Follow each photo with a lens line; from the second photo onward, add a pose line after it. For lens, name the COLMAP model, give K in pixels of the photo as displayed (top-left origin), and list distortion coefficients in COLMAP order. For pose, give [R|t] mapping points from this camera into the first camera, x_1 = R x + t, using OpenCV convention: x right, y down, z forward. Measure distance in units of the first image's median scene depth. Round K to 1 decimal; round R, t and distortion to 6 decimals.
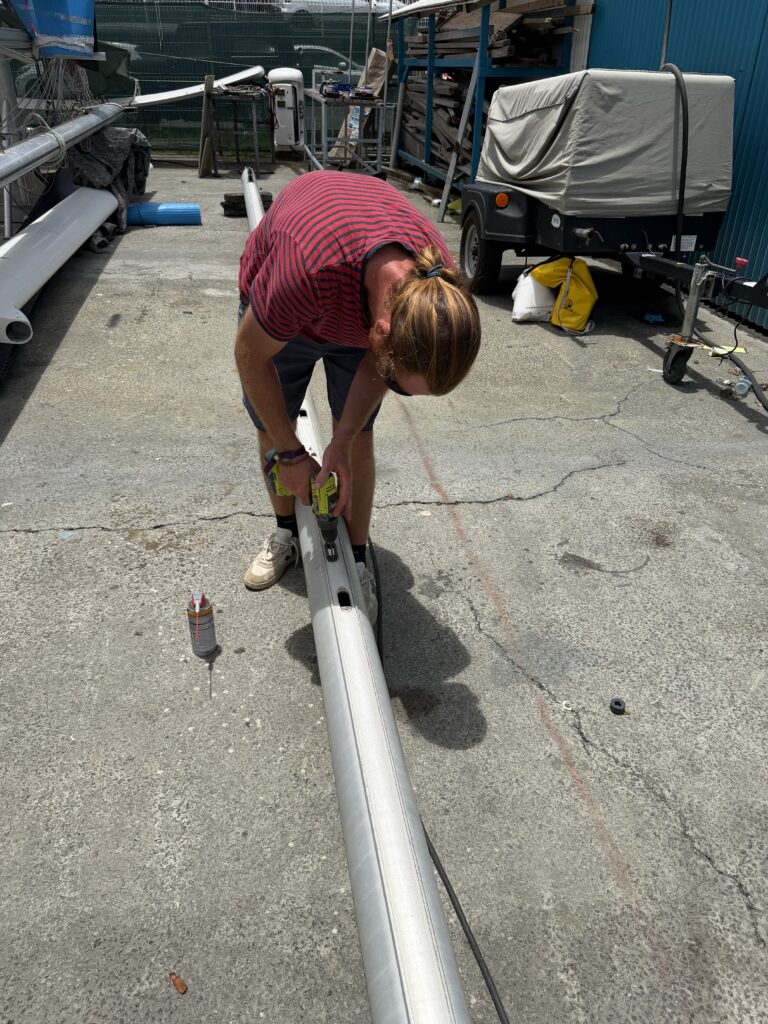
lens RADIAL K [[777.0, 0, 384.0], [0, 777.0, 512.0], [0, 0, 1]] dist [-0.001760, -0.000942]
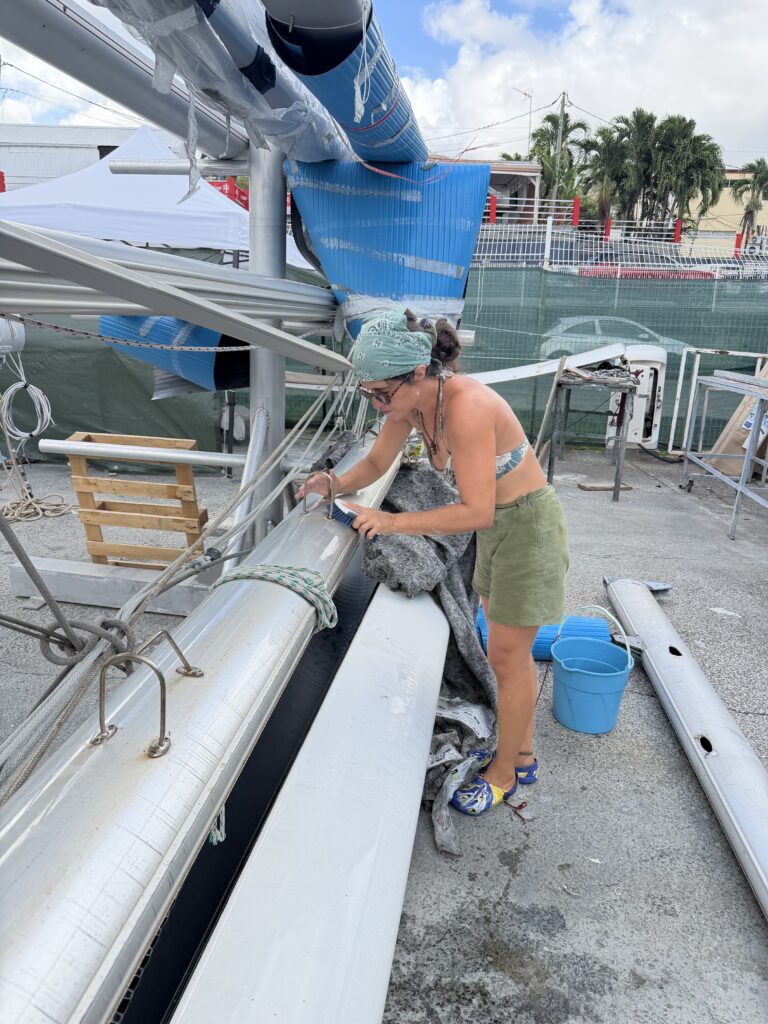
lens RADIAL K [[777.0, 0, 384.0], [0, 777.0, 512.0], [0, 0, 1]] dist [-0.001760, -0.000942]
pose [[0.959108, 0.082614, -0.270715, -0.163312], [-0.157274, 0.950760, -0.267060, -0.207512], [0.235322, 0.298715, 0.924874, 0.343057]]
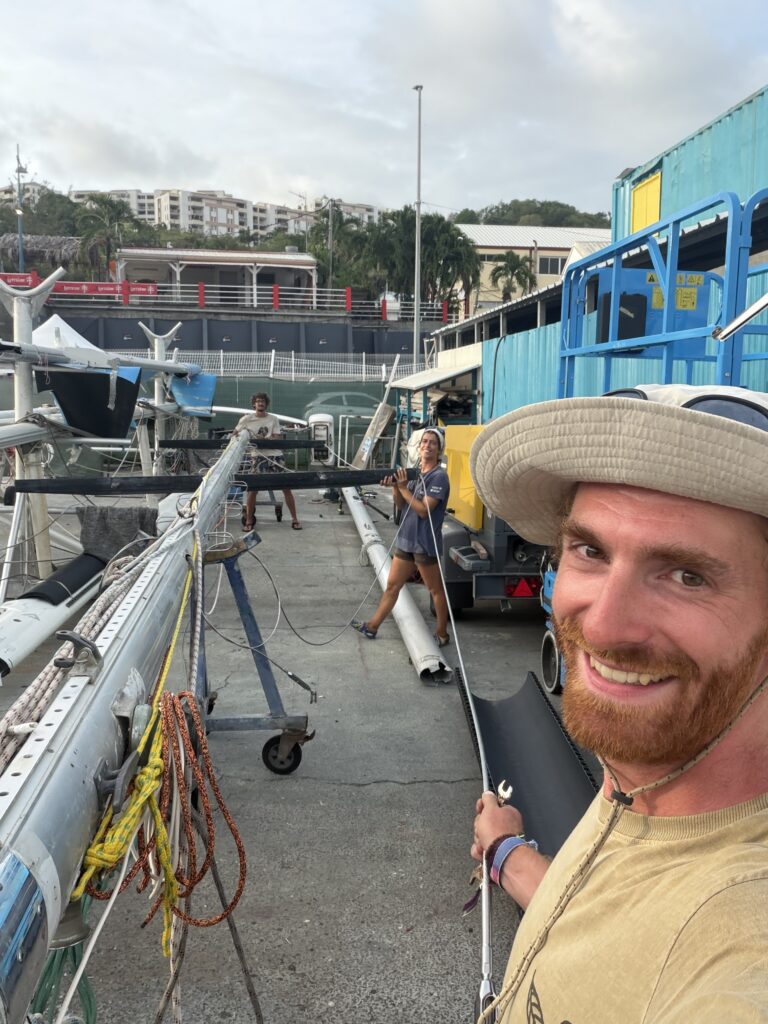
lens RADIAL K [[893.0, 0, 384.0], [0, 893.0, 512.0], [0, 0, 1]] dist [-0.001640, -0.000539]
pose [[0.997875, 0.008032, -0.064660, 0.111453], [-0.032224, 0.923355, -0.382592, 0.261443], [0.056631, 0.383862, 0.921652, -0.518721]]
